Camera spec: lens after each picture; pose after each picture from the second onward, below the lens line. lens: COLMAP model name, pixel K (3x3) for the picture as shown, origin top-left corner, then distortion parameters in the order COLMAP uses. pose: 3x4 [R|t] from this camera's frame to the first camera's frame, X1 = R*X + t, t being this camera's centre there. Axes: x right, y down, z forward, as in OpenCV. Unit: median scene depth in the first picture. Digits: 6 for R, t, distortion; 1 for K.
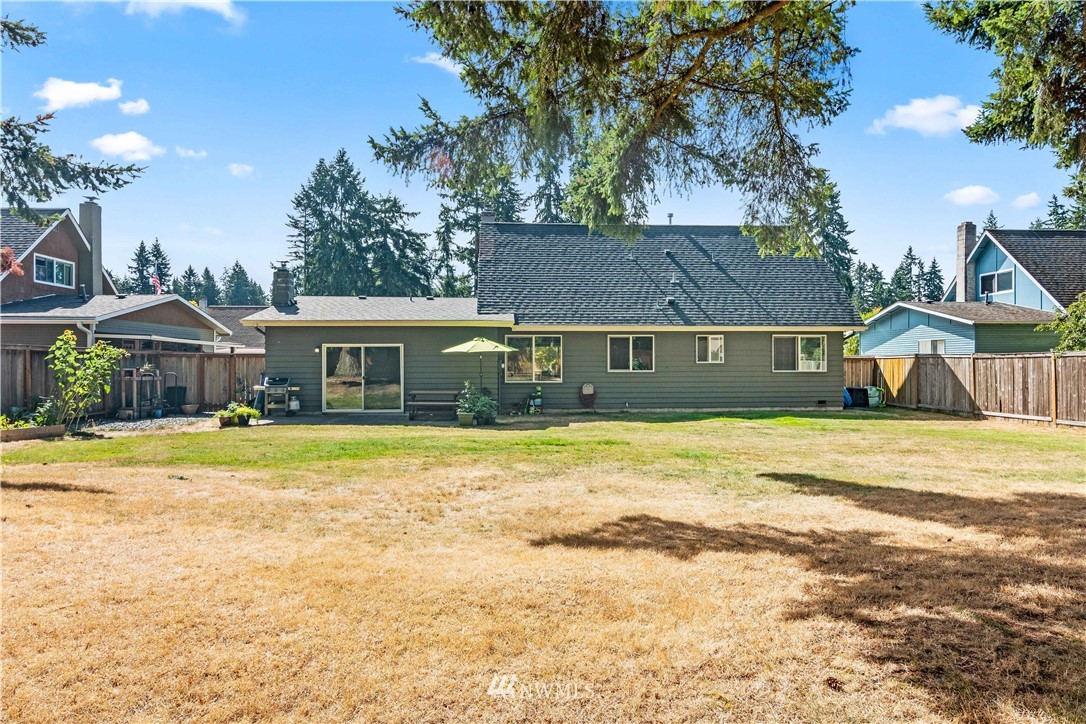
lens RADIAL K [[603.0, 0, 542.1], [0, 603.0, 361.0], [0, 0, 1]] dist [-0.003909, 0.000553]
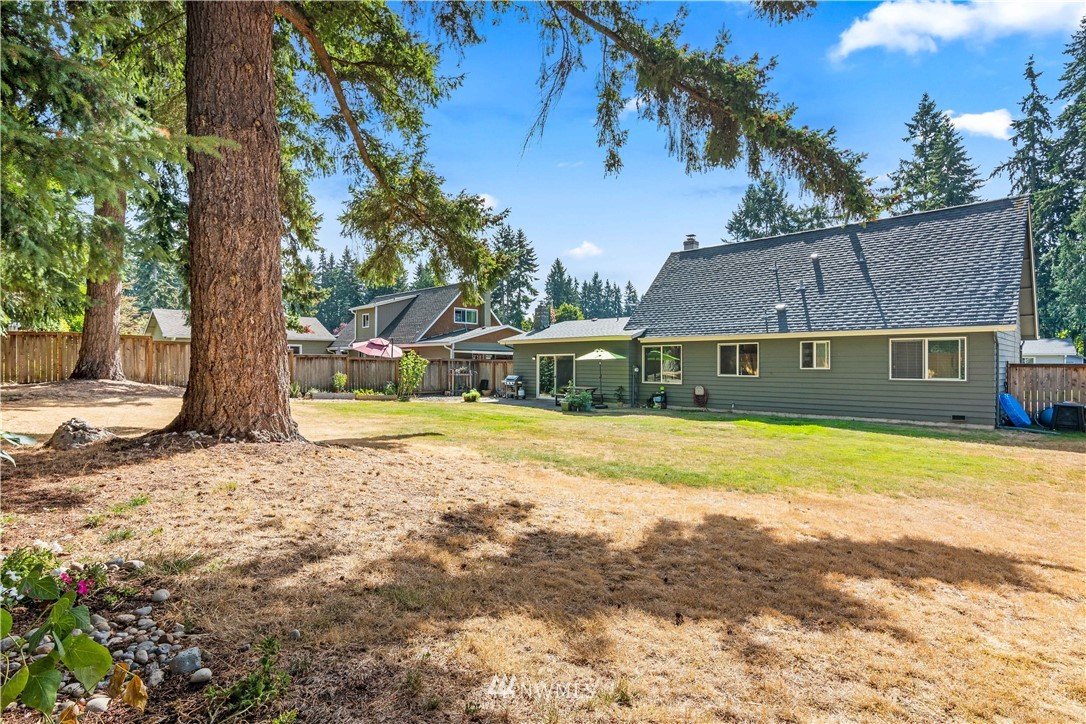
lens RADIAL K [[553.9, 0, 540.6], [0, 553.9, 365.2], [0, 0, 1]] dist [-0.001541, 0.000946]
pose [[0.656196, 0.005092, -0.754573, 0.674724], [-0.000584, 0.999980, 0.006240, -0.008811], [0.754590, -0.003654, 0.656186, 0.064165]]
